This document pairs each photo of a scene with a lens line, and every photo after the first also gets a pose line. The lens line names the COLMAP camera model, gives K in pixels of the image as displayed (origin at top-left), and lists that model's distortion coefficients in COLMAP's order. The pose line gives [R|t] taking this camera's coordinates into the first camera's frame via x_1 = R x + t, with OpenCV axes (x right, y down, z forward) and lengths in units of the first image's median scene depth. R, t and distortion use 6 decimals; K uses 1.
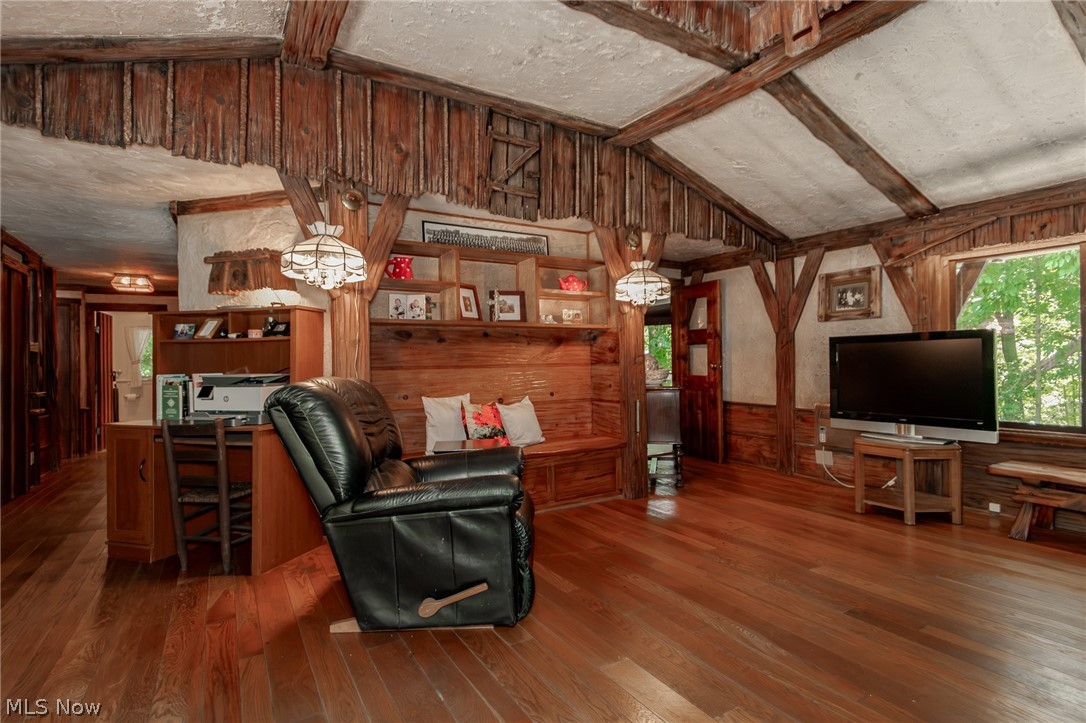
lens RADIAL K [[532.6, 0, 546.1], [0, 532.6, 357.5], [0, 0, 1]] dist [-0.000414, 0.000152]
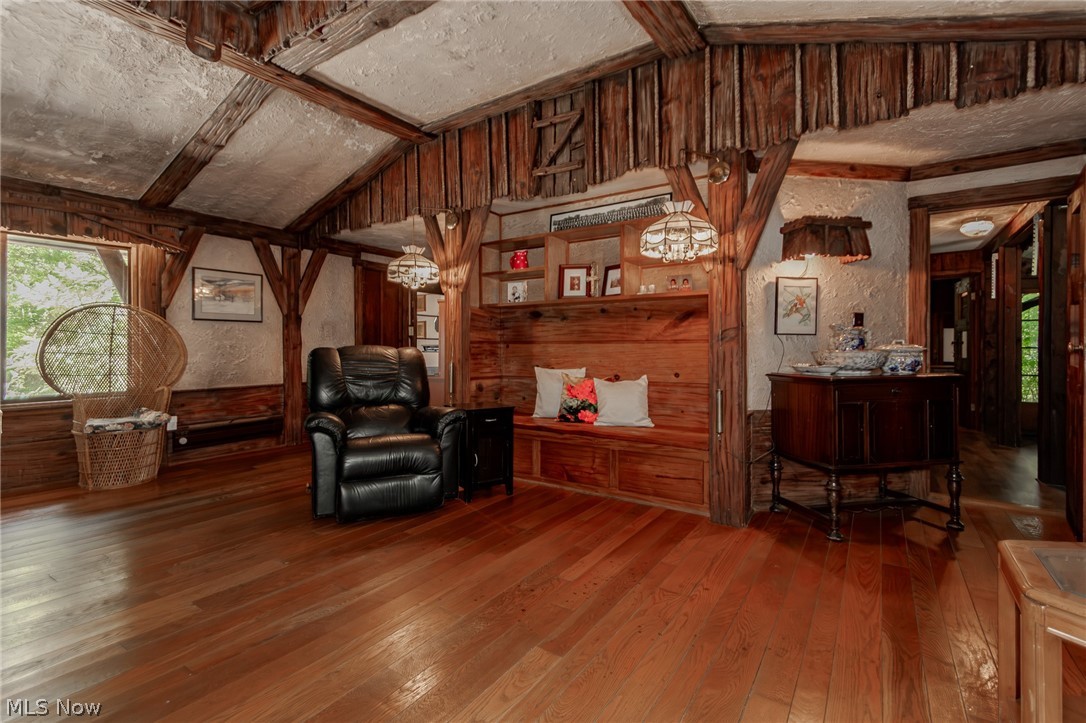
lens RADIAL K [[505.6, 0, 545.5], [0, 505.6, 347.0], [0, 0, 1]] dist [0.021902, -0.000140]
pose [[0.408150, 0.014617, -0.912798, 0.764460], [0.001682, 0.999858, 0.016763, 0.010455], [0.912913, -0.008377, 0.408068, 0.538218]]
